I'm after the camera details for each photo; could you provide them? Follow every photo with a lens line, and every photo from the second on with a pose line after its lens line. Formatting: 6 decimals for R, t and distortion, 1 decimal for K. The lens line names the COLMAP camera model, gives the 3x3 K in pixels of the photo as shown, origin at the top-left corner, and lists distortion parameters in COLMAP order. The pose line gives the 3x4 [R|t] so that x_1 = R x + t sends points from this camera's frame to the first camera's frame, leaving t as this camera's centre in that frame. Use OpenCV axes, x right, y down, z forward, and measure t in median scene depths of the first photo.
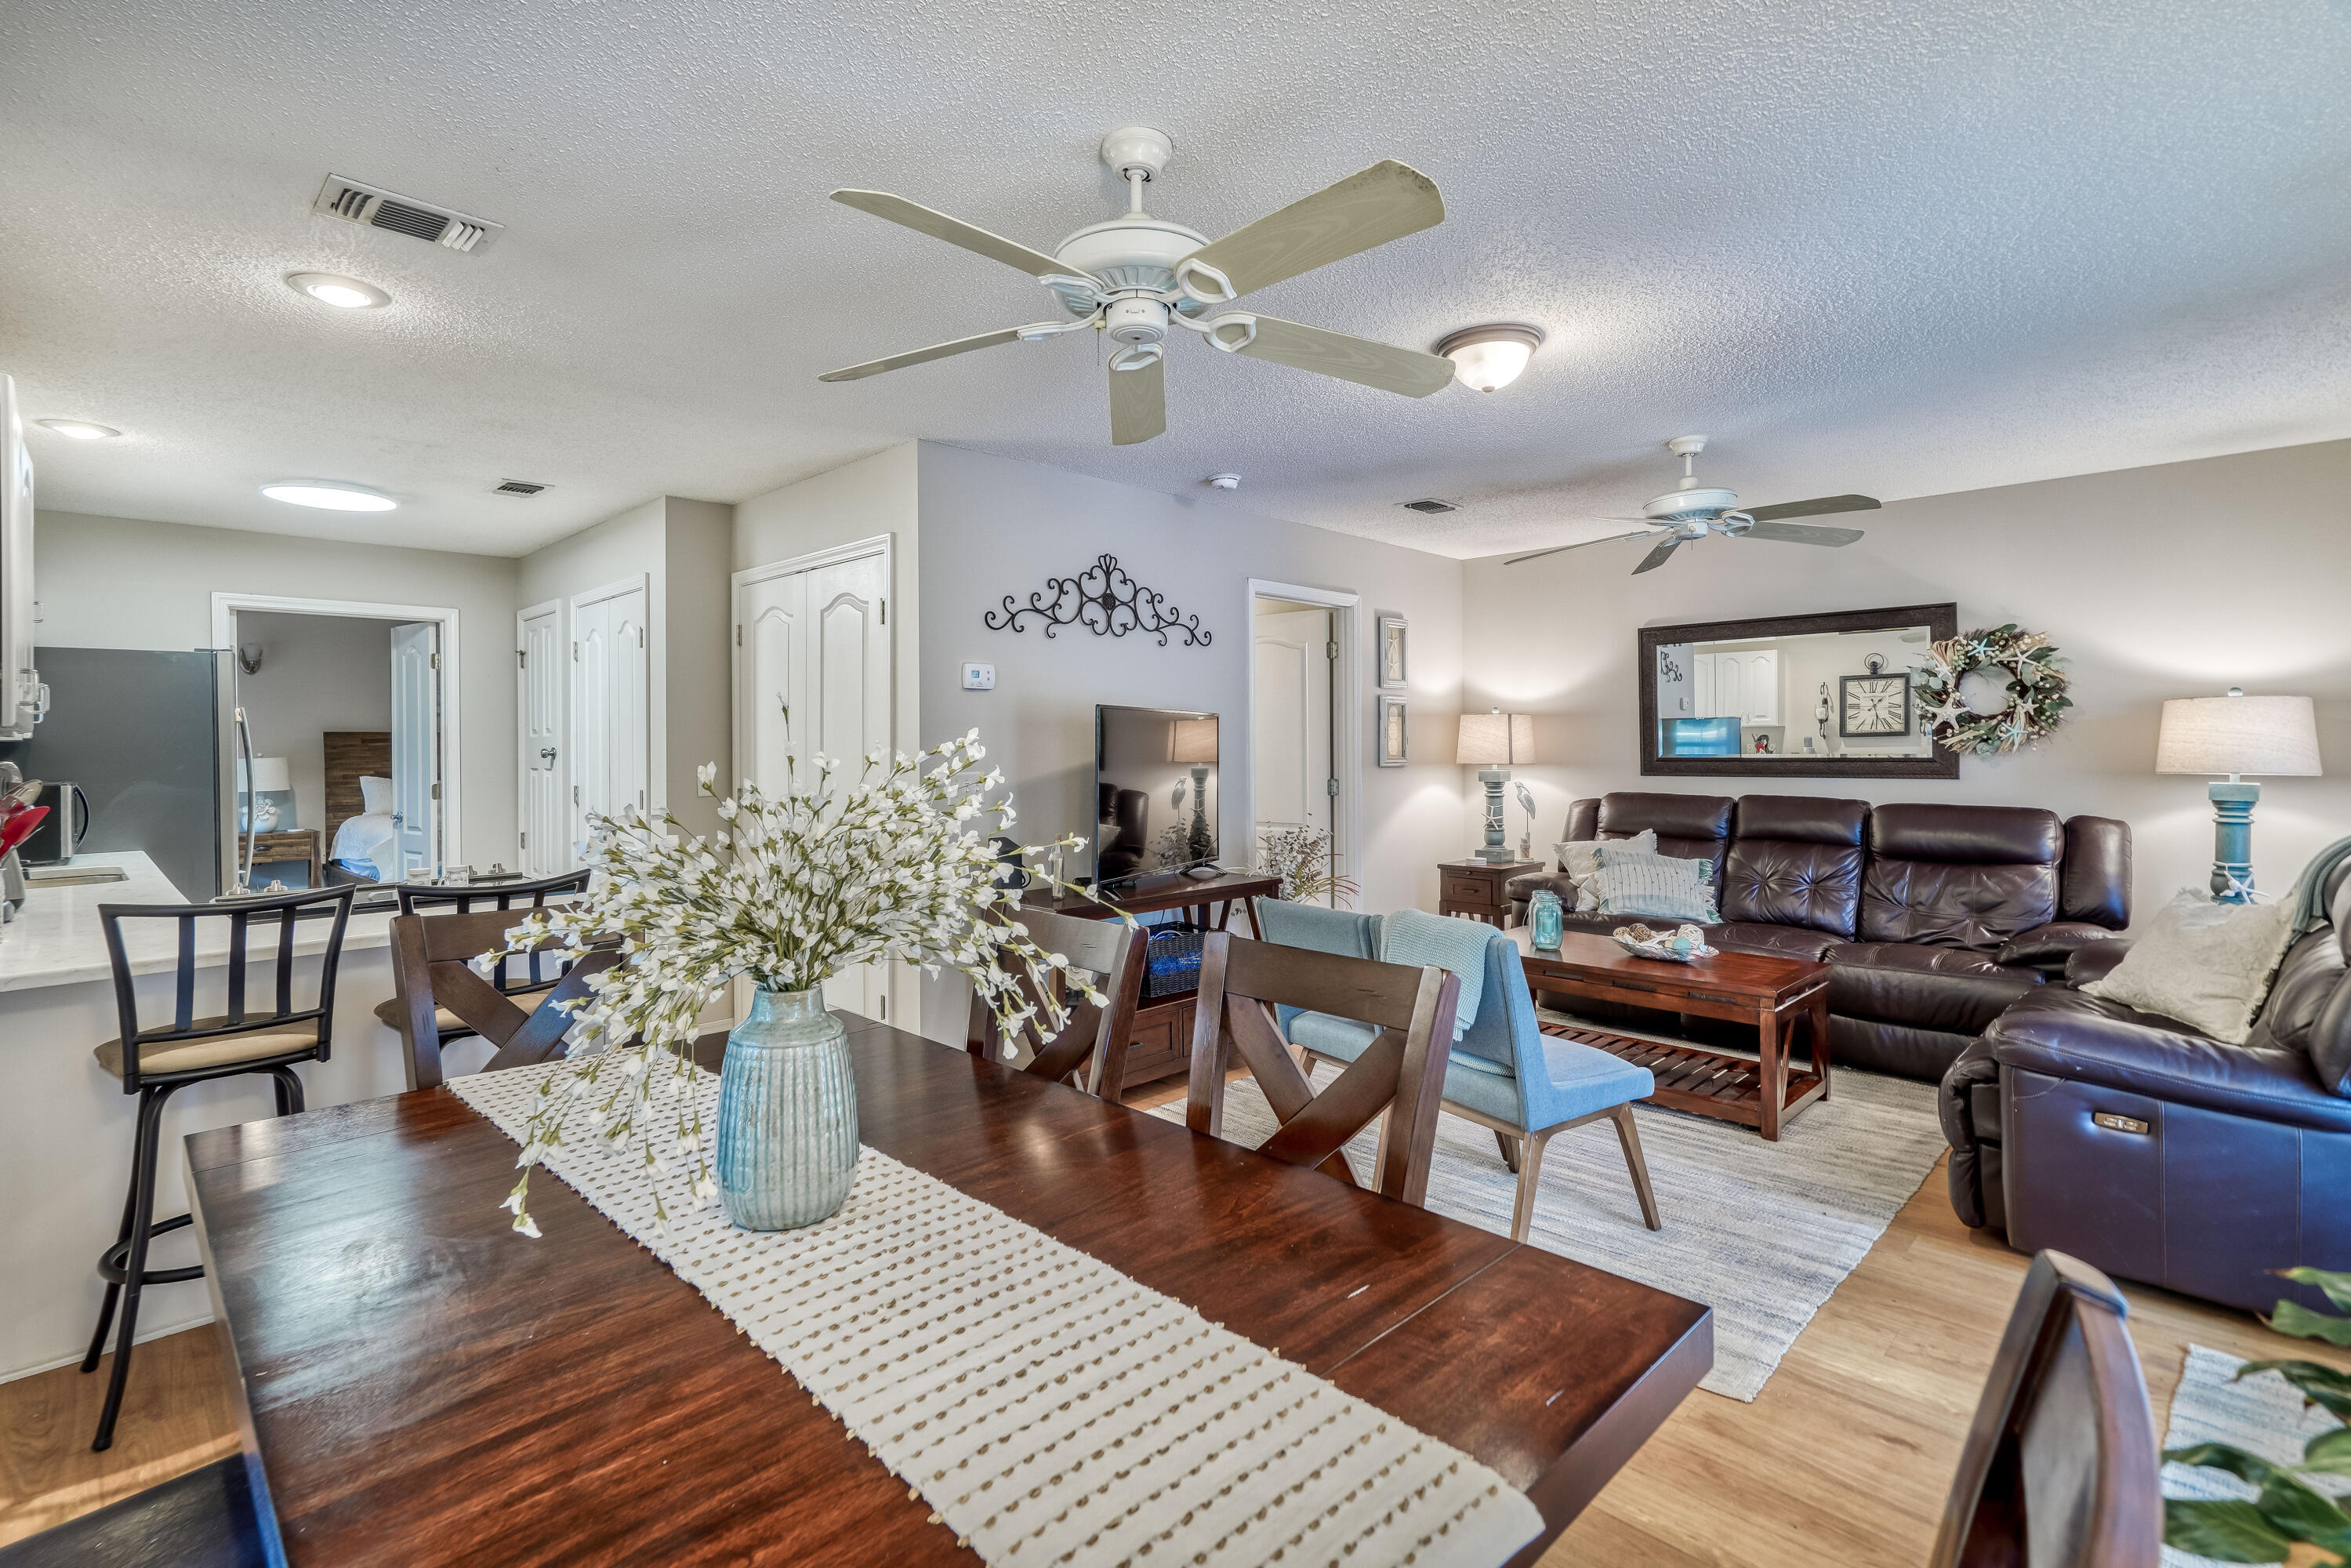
lens RADIAL K [[1086.1, 0, 1174.5], [0, 1086.1, 763.0], [0, 0, 1]] dist [0.011329, 0.000841]
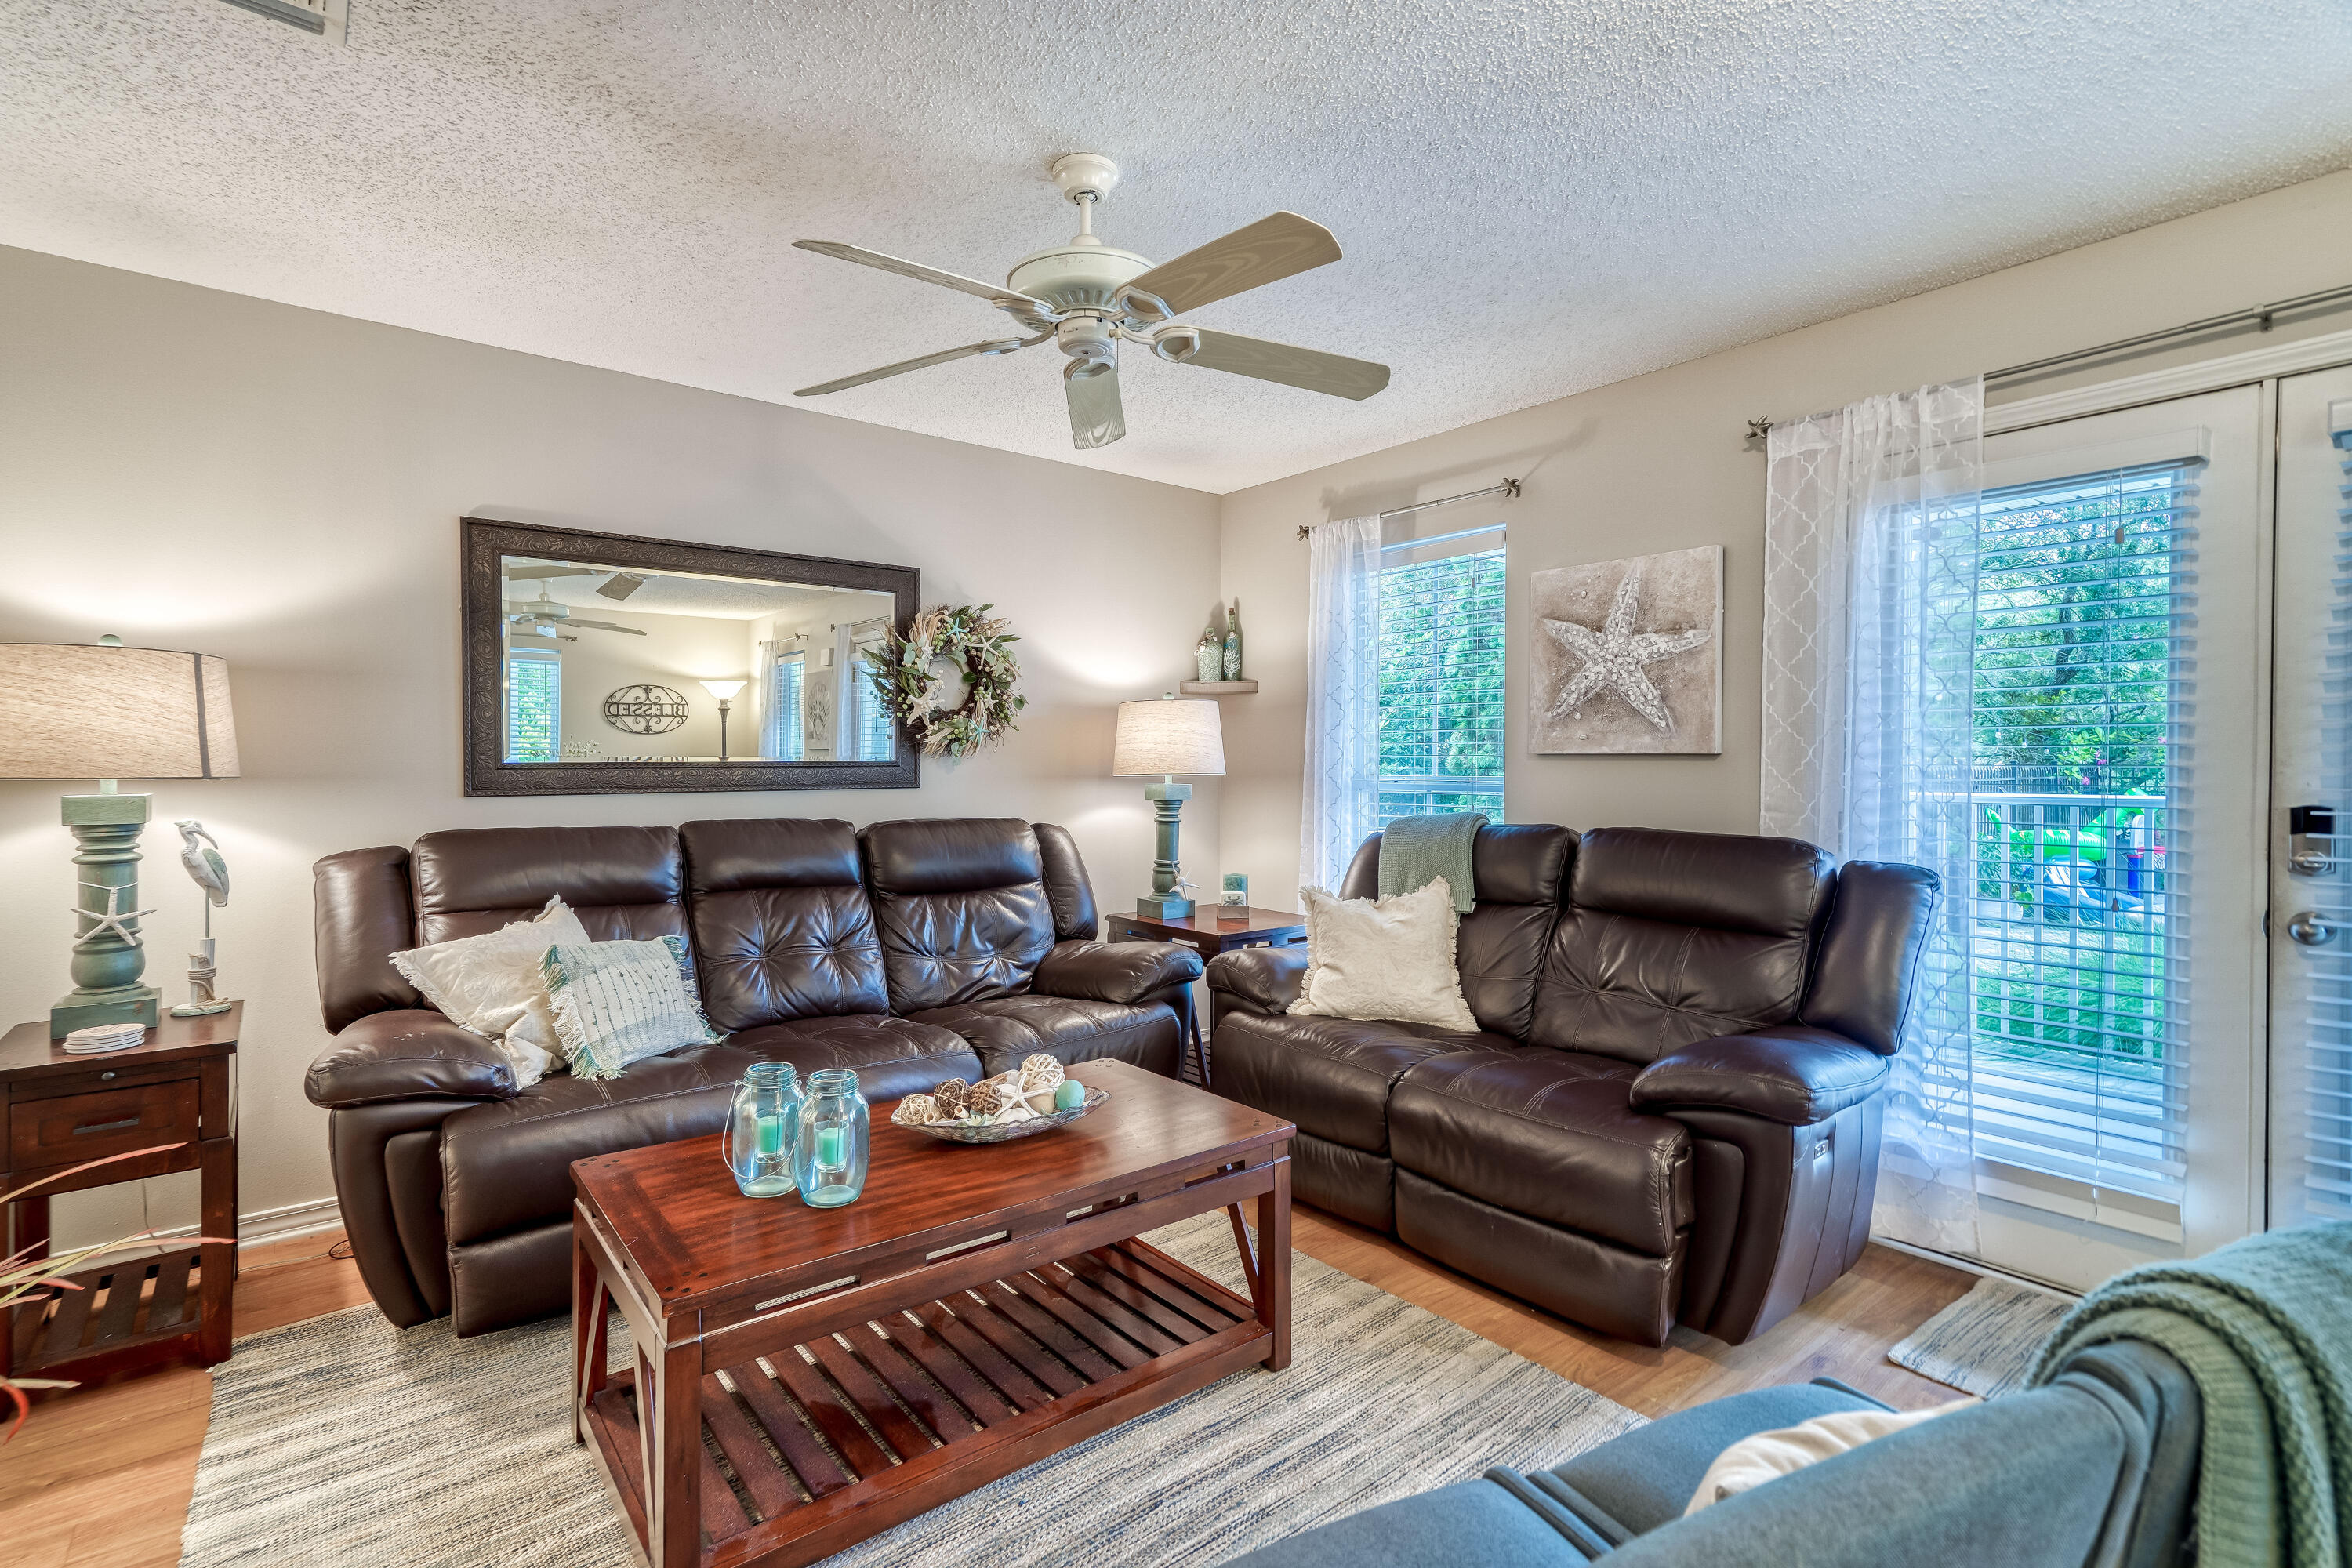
lens RADIAL K [[1086.5, 0, 1169.2], [0, 1086.5, 773.4], [0, 0, 1]] dist [0.011329, 0.000841]
pose [[0.132967, -0.016819, 0.990978, -0.059831], [0.005602, 0.999853, 0.016217, -0.007155], [-0.991105, 0.003395, 0.133041, 0.697269]]
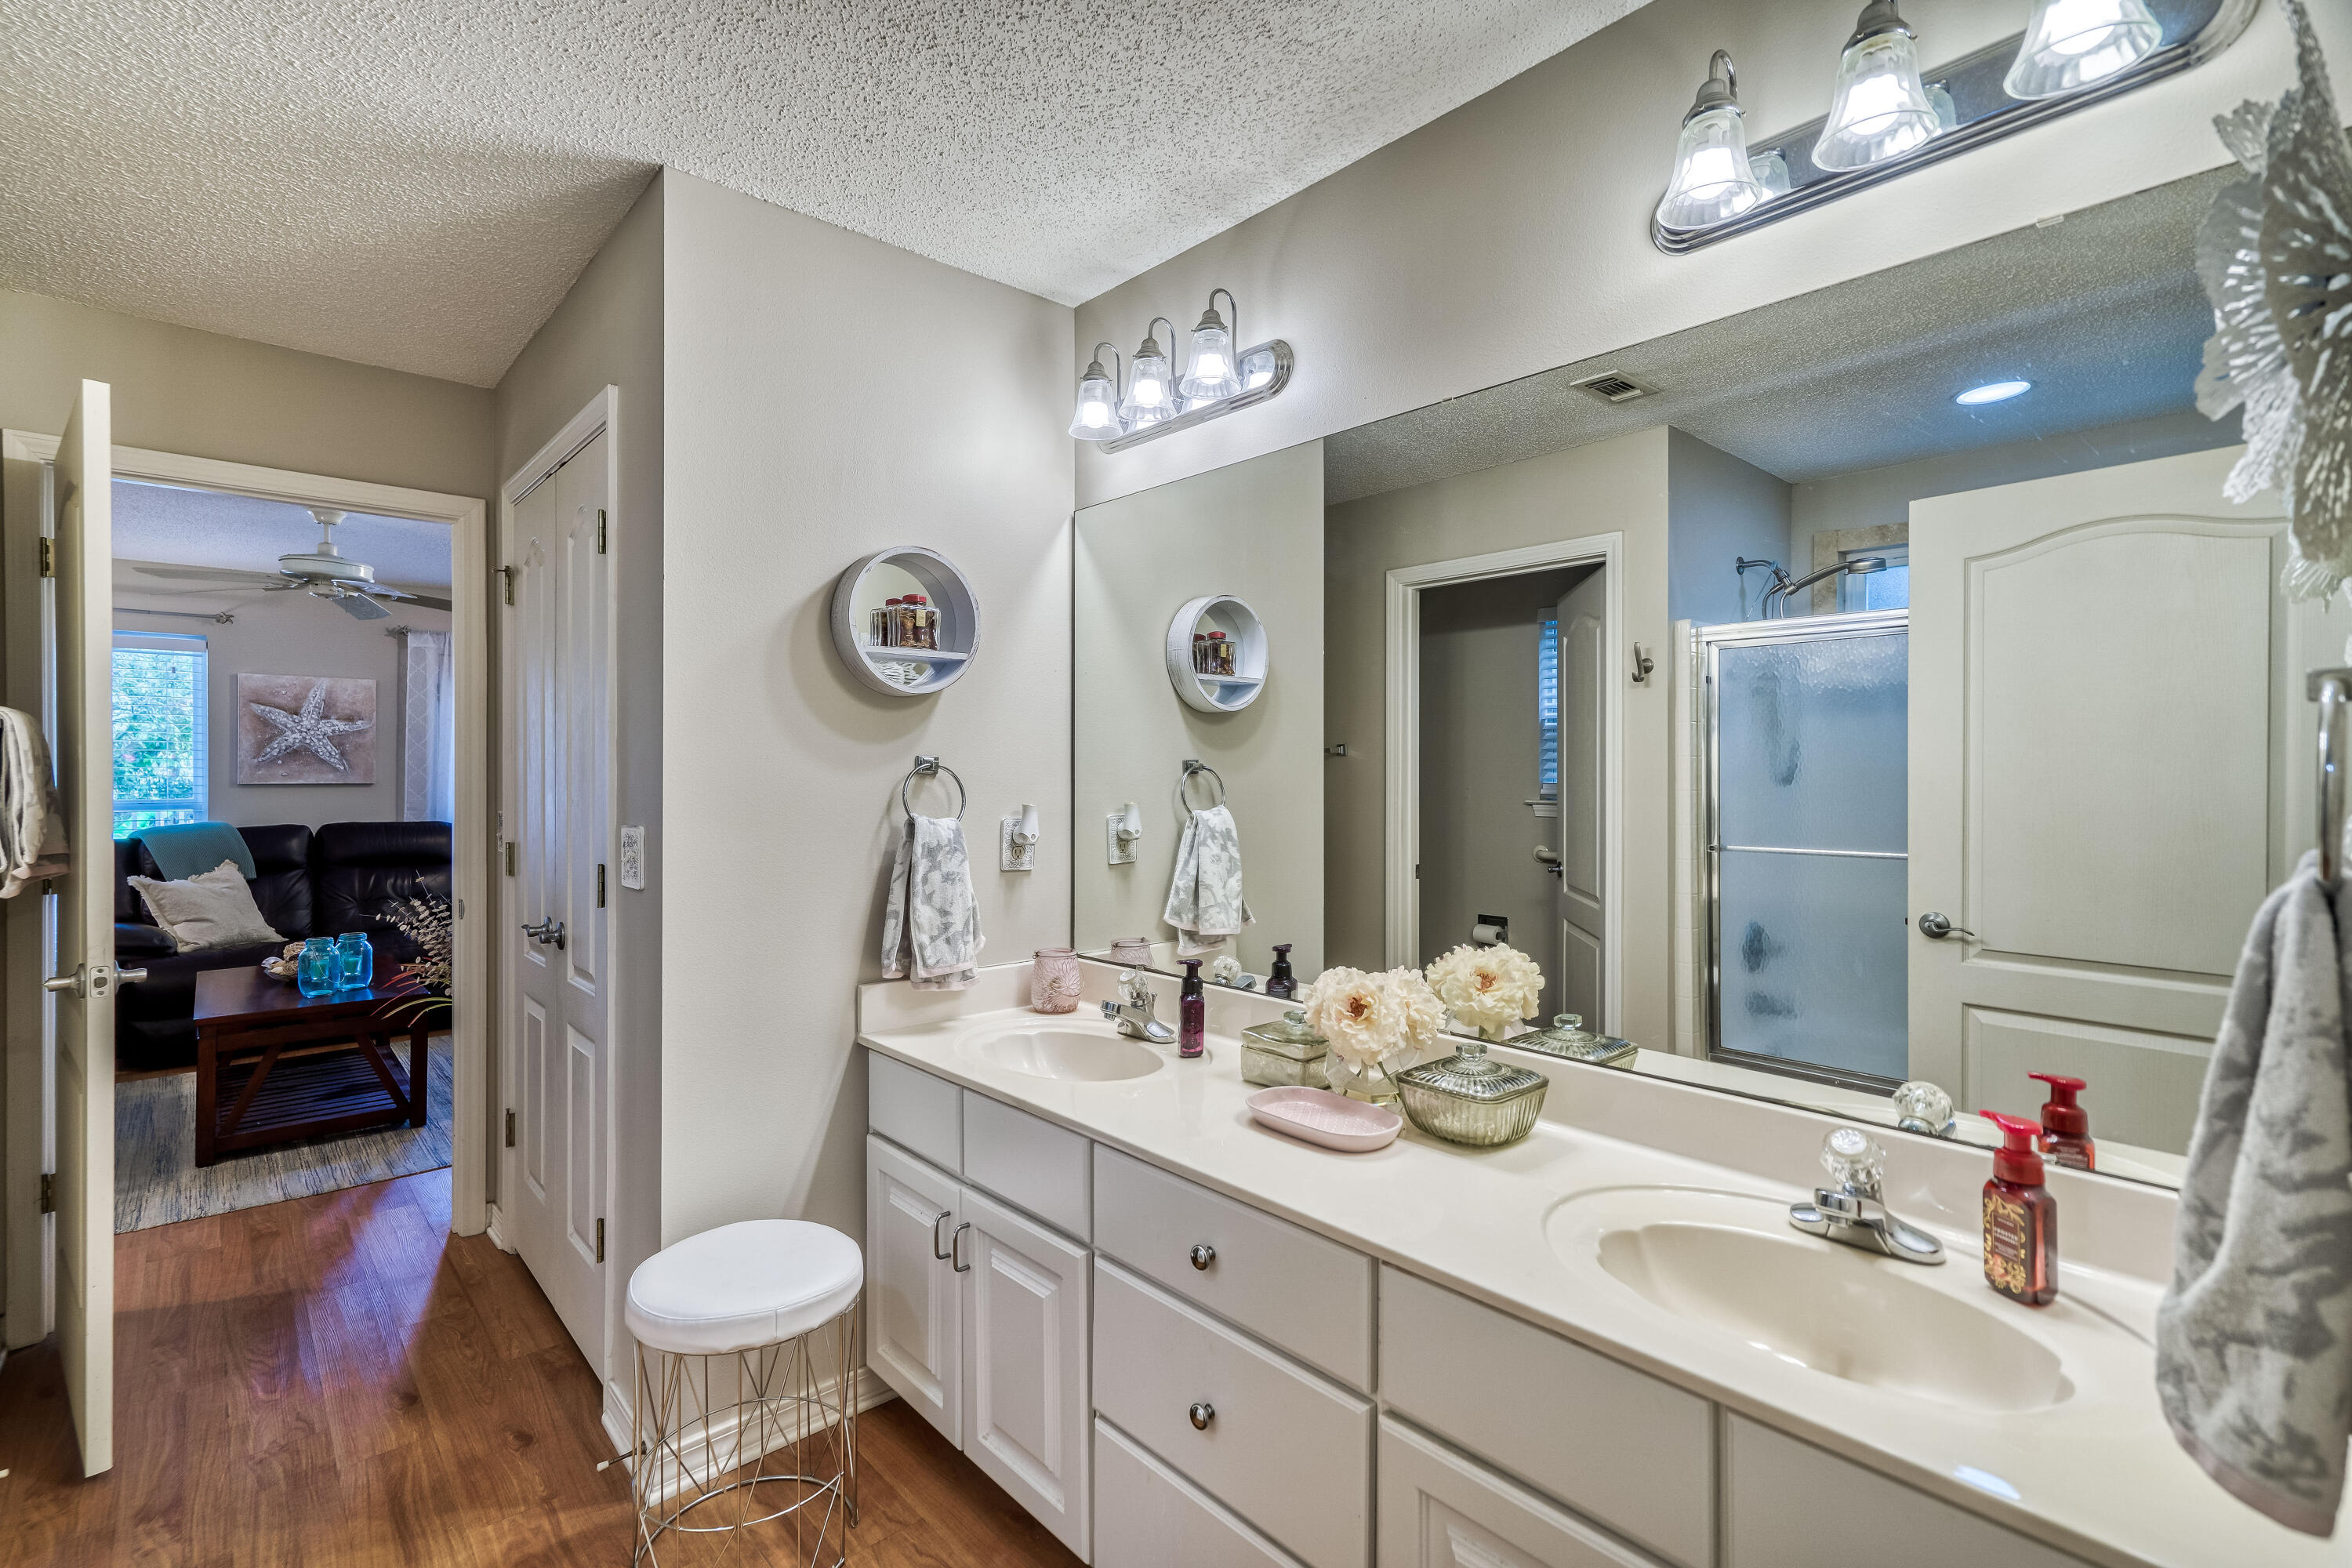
lens RADIAL K [[1086.5, 0, 1173.4], [0, 1086.5, 779.5], [0, 0, 1]] dist [0.011329, 0.000841]
pose [[-0.997653, -0.001757, 0.068444, -0.255637], [-0.000848, 0.999911, 0.013307, -0.019728], [-0.068461, 0.013217, -0.997566, 1.255934]]
